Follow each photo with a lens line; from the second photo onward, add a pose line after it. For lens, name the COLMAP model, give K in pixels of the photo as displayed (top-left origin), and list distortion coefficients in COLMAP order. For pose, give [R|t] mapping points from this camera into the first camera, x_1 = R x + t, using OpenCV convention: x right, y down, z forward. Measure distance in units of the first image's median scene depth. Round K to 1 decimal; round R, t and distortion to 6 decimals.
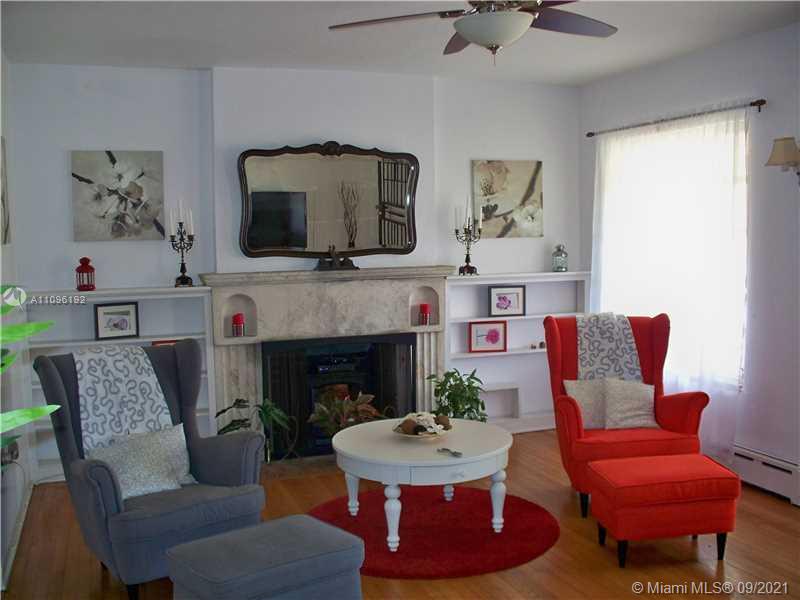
lens RADIAL K [[826.7, 0, 400.0], [0, 826.7, 300.0], [0, 0, 1]] dist [-0.222282, 0.259788]
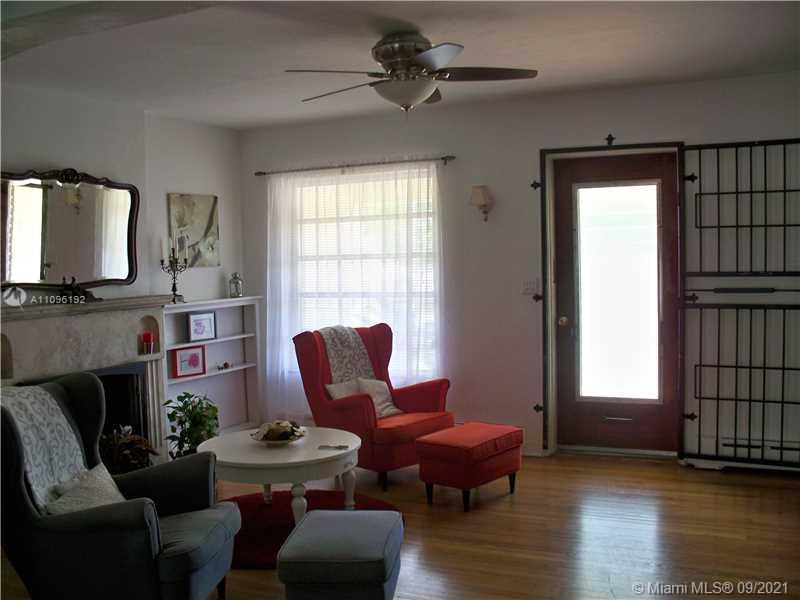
lens RADIAL K [[826.7, 0, 400.0], [0, 826.7, 300.0], [0, 0, 1]] dist [-0.222282, 0.259788]
pose [[0.723618, -0.040762, 0.688996, -0.419762], [0.074201, 0.997063, -0.018942, 0.006157], [-0.686200, 0.064831, 0.724518, 0.059429]]
